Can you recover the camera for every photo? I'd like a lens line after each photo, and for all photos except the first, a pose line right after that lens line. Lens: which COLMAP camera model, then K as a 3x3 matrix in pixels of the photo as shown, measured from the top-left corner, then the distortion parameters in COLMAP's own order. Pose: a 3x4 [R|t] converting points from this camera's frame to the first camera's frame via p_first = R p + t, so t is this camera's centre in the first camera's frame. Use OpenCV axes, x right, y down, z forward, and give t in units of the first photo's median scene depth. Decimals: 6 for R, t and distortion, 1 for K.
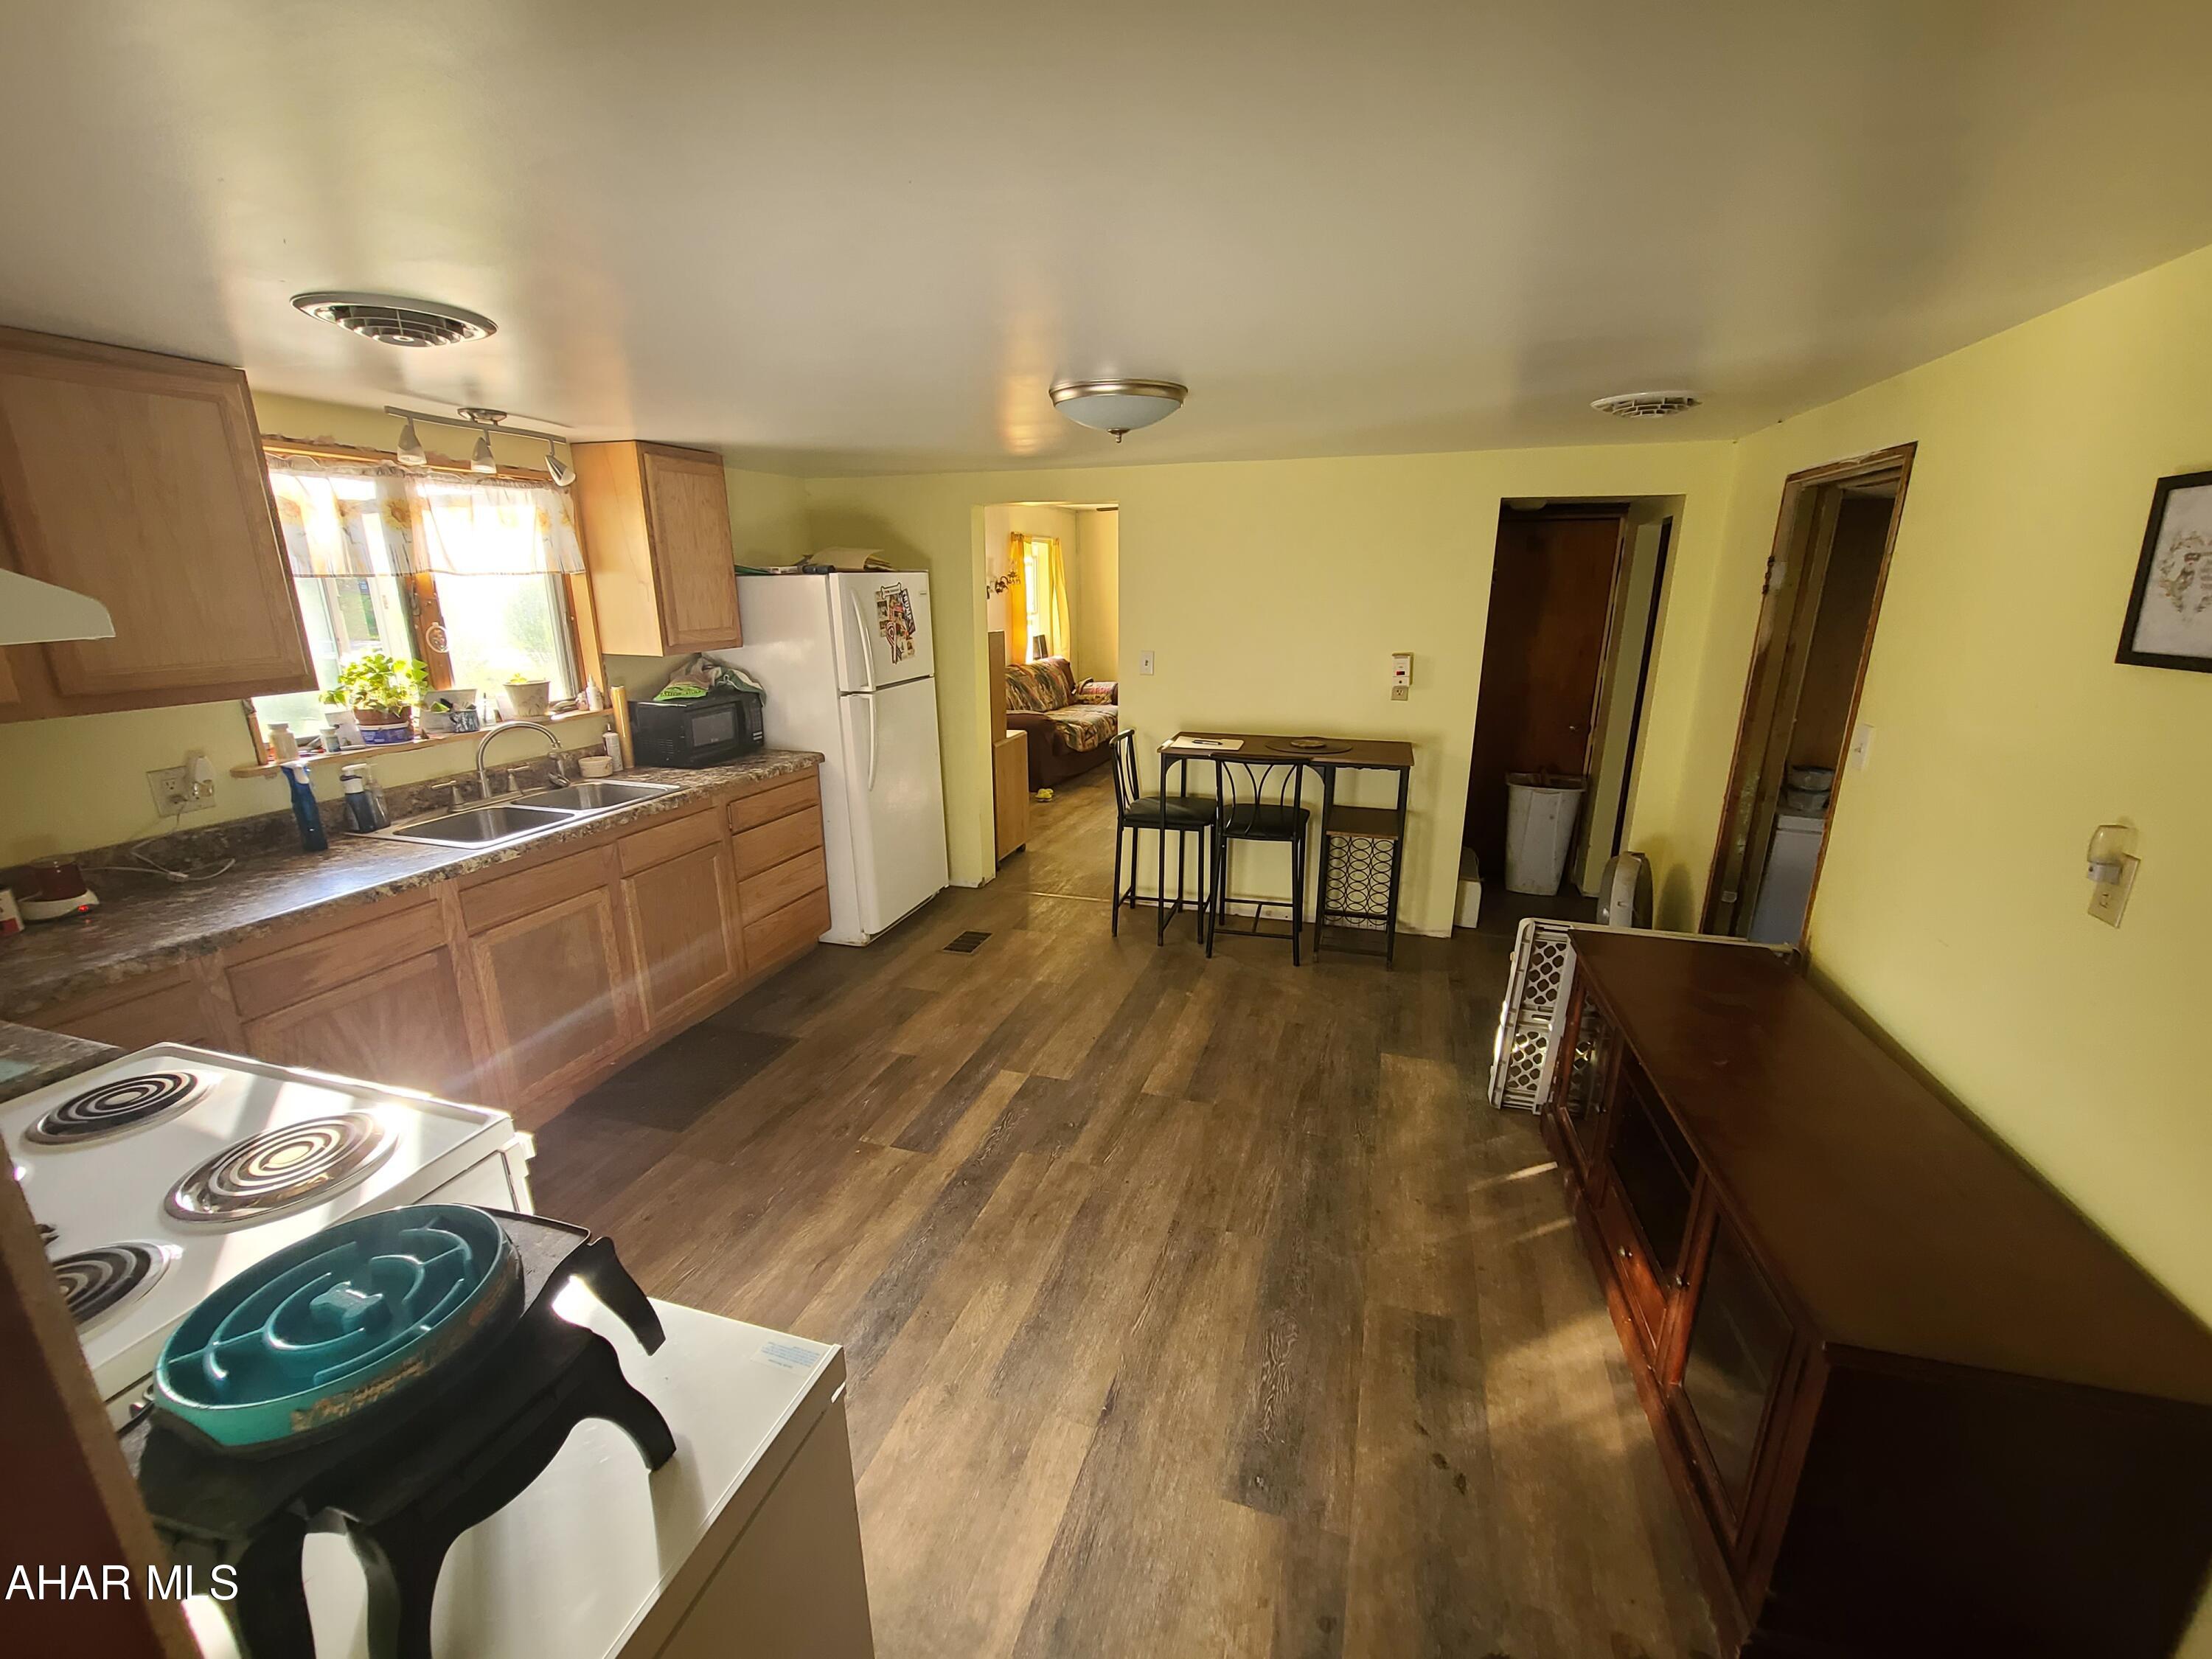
lens RADIAL K [[909.0, 0, 1111.9], [0, 909.0, 833.5], [0, 0, 1]] dist [0.006917, -0.000290]
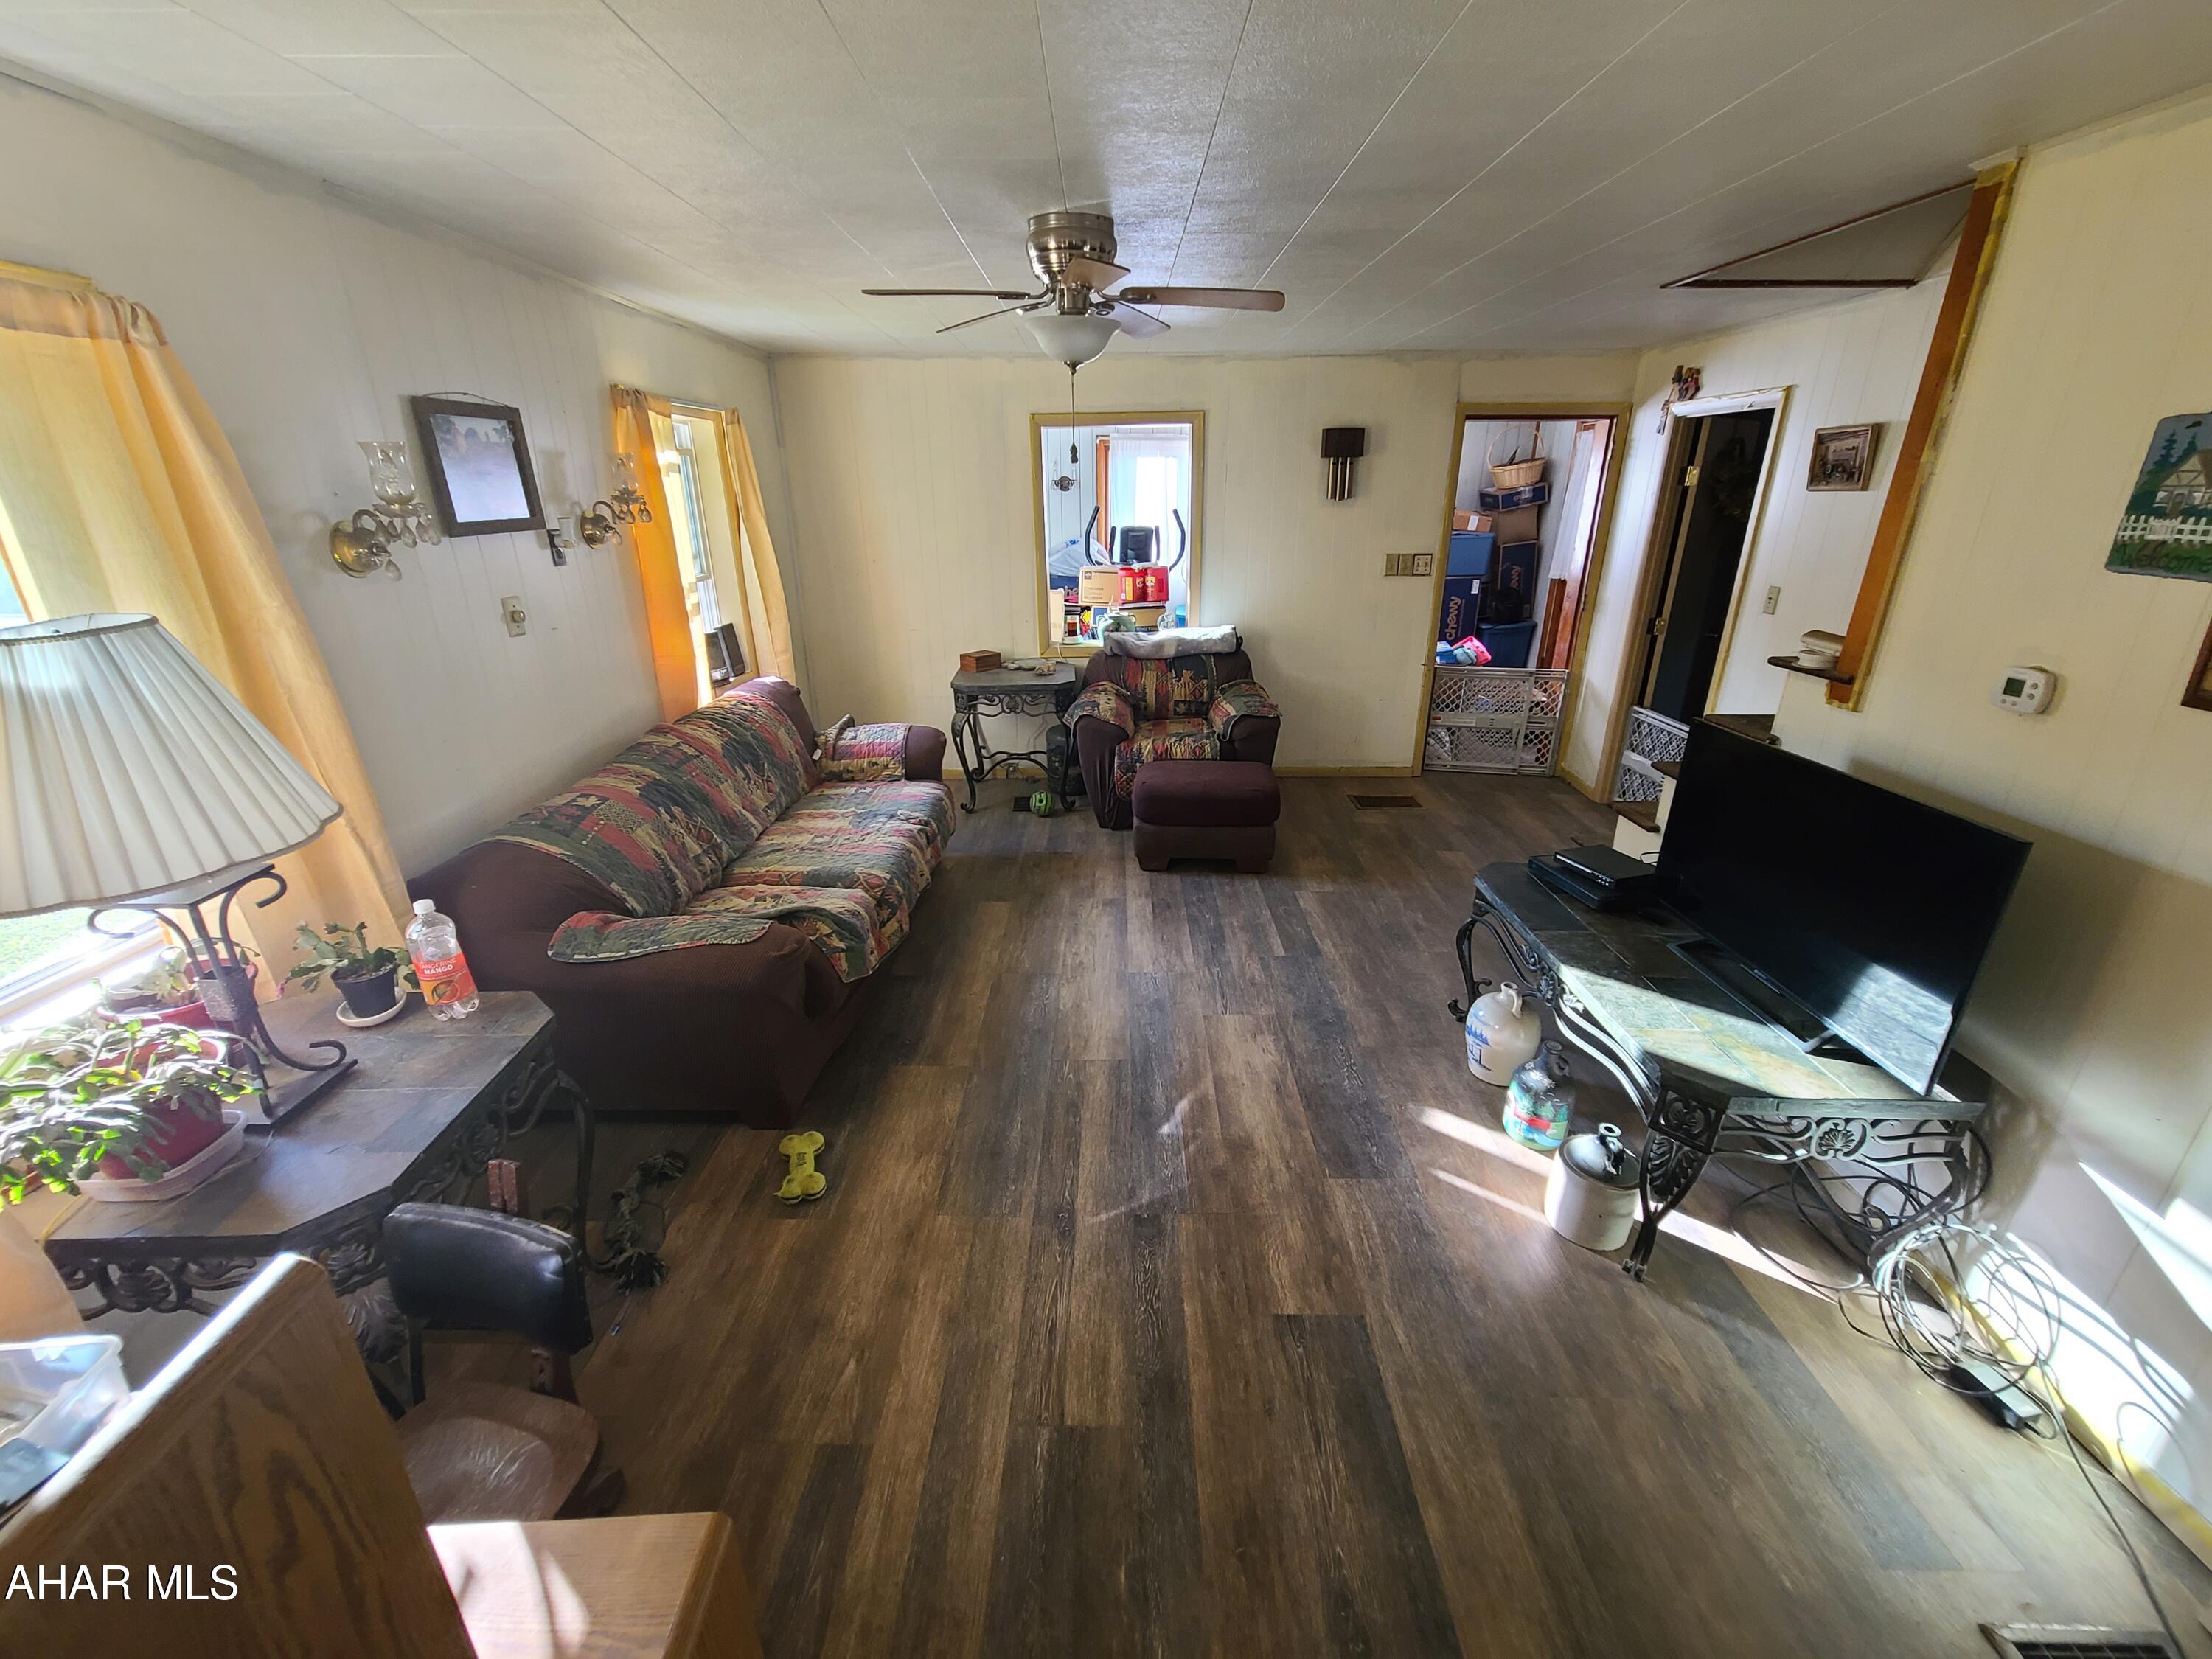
lens RADIAL K [[909.0, 0, 1107.0], [0, 909.0, 826.0], [0, 0, 1]] dist [0.006917, -0.000290]
pose [[0.952316, -0.112348, 0.283676, -0.037328], [0.088518, 0.991485, 0.095510, -0.152971], [-0.291991, -0.065845, 0.954152, 0.523106]]
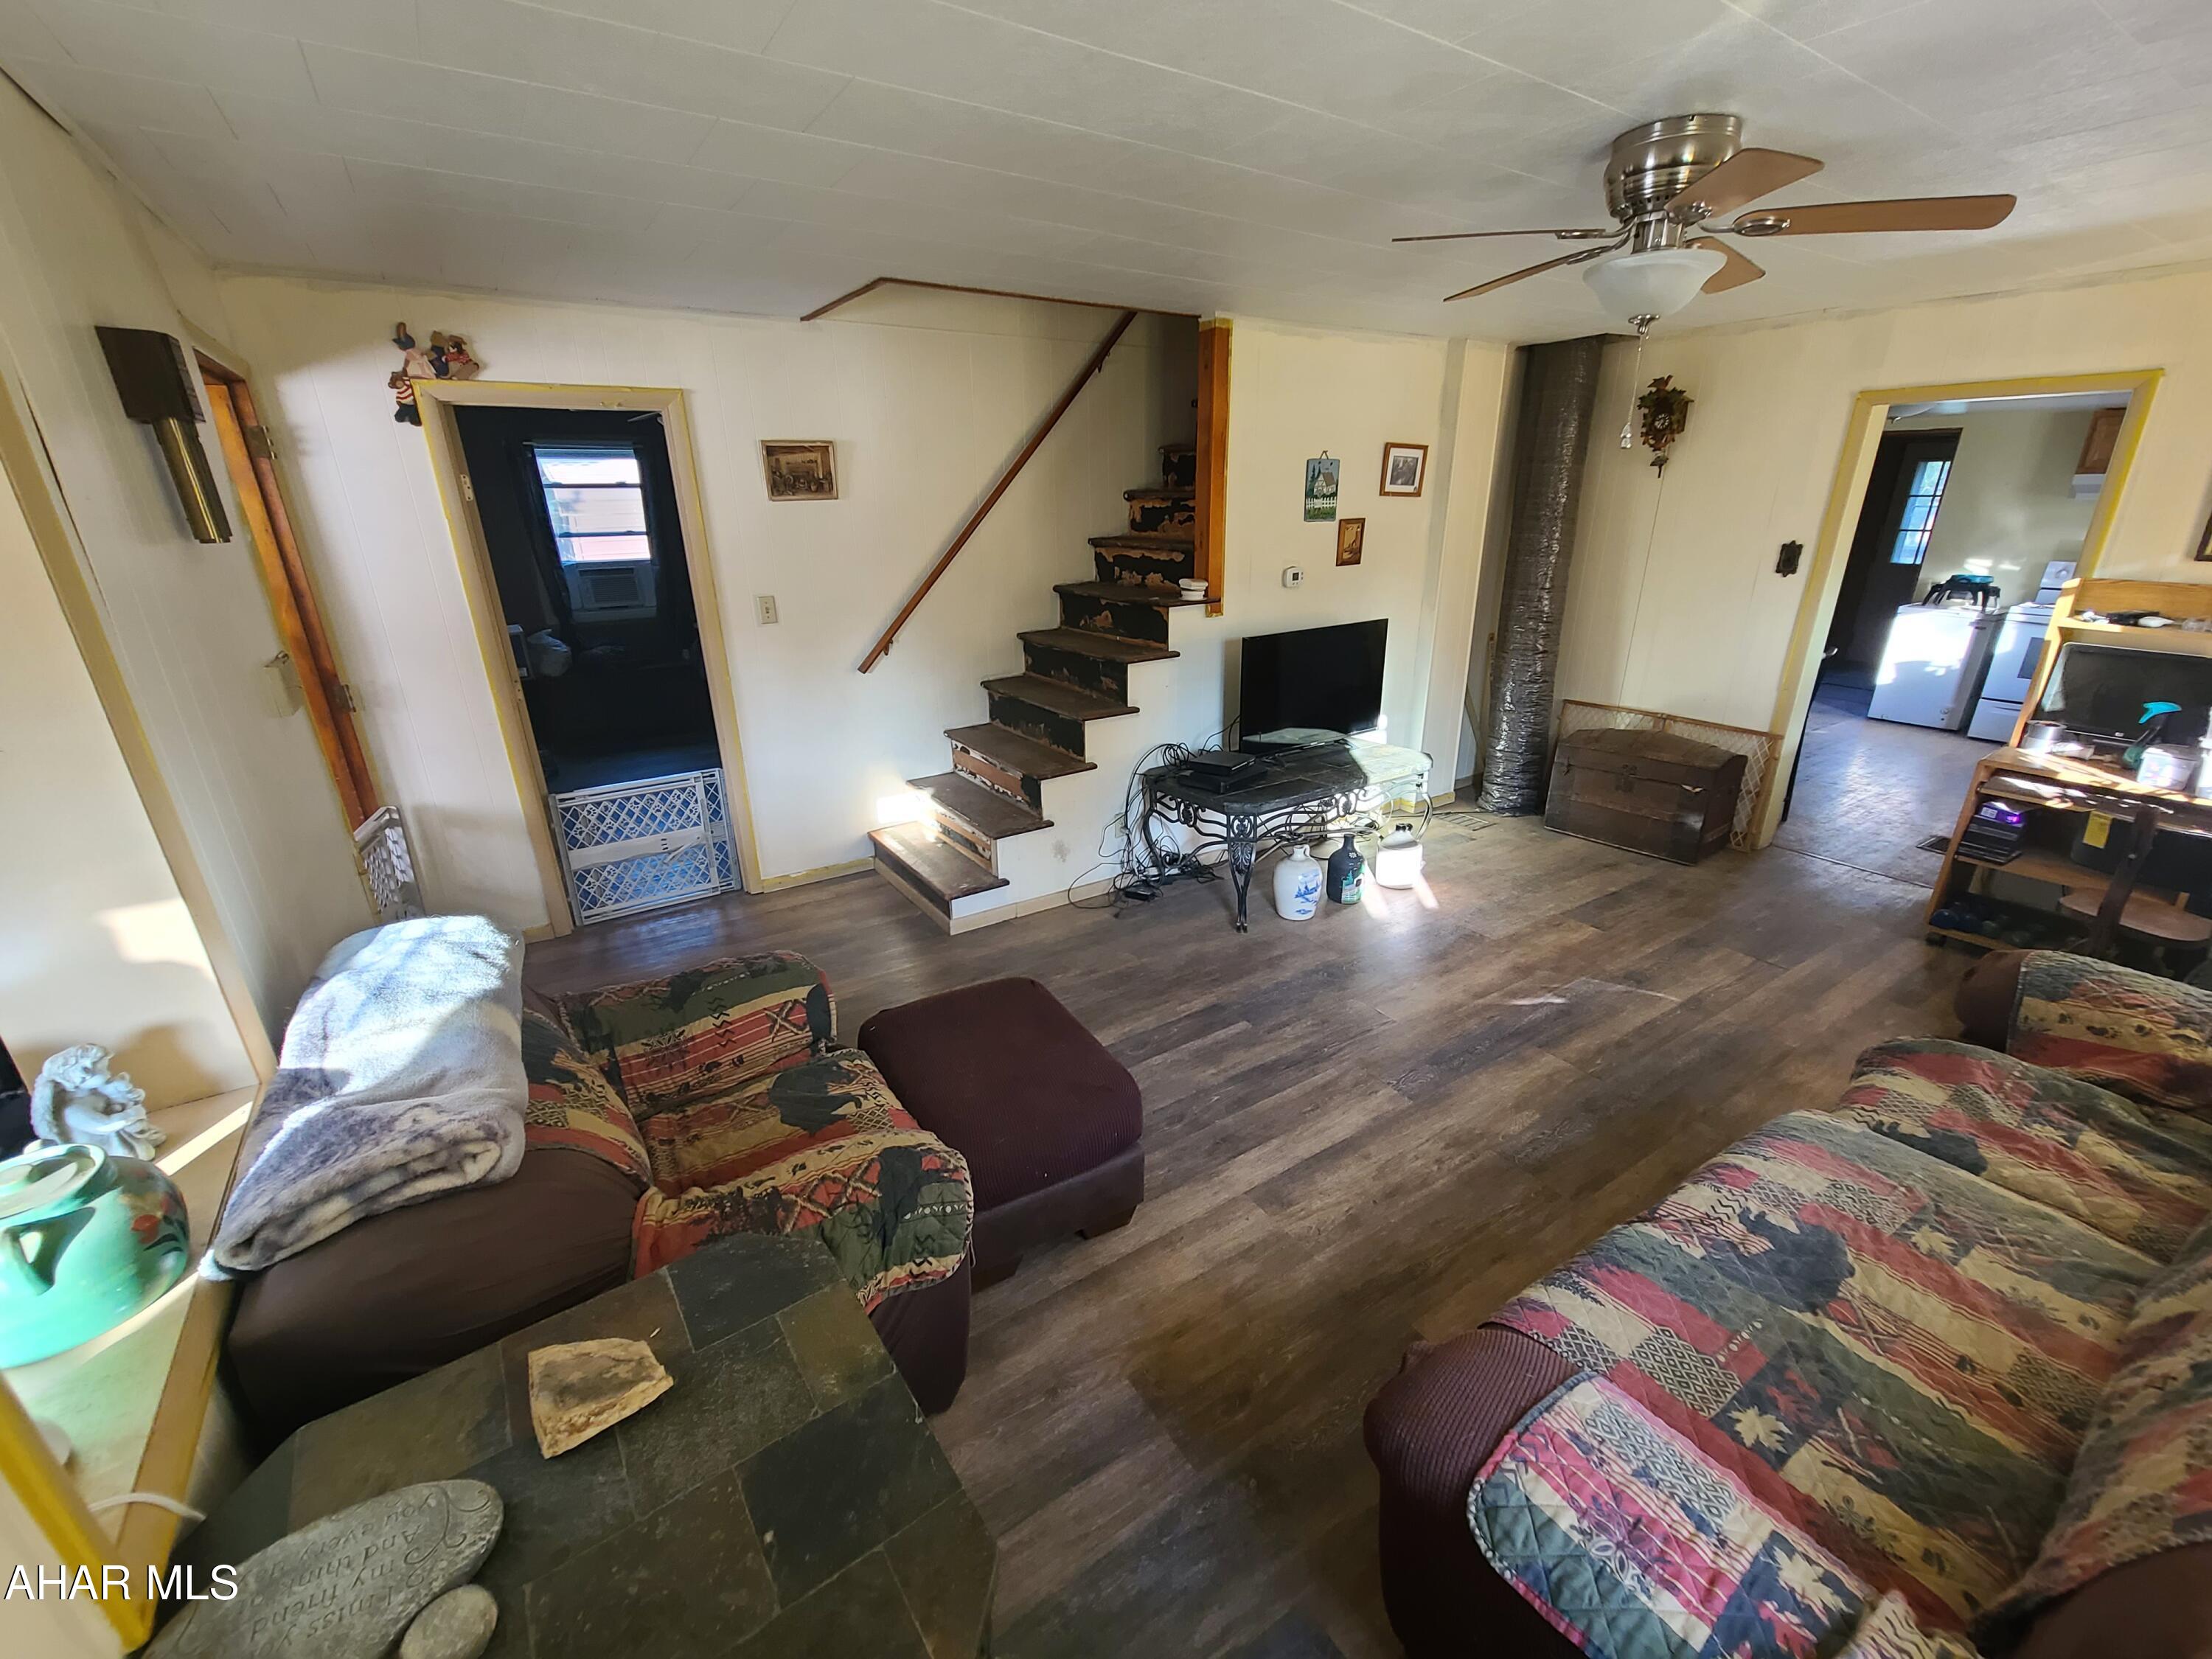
lens RADIAL K [[909.0, 0, 1106.8], [0, 909.0, 834.6], [0, 0, 1]] dist [0.006917, -0.000290]
pose [[-0.776891, -0.220636, 0.589712, -0.004840], [0.181341, 0.818501, 0.545135, -0.322555], [-0.602956, 0.530449, -0.595876, 1.114688]]
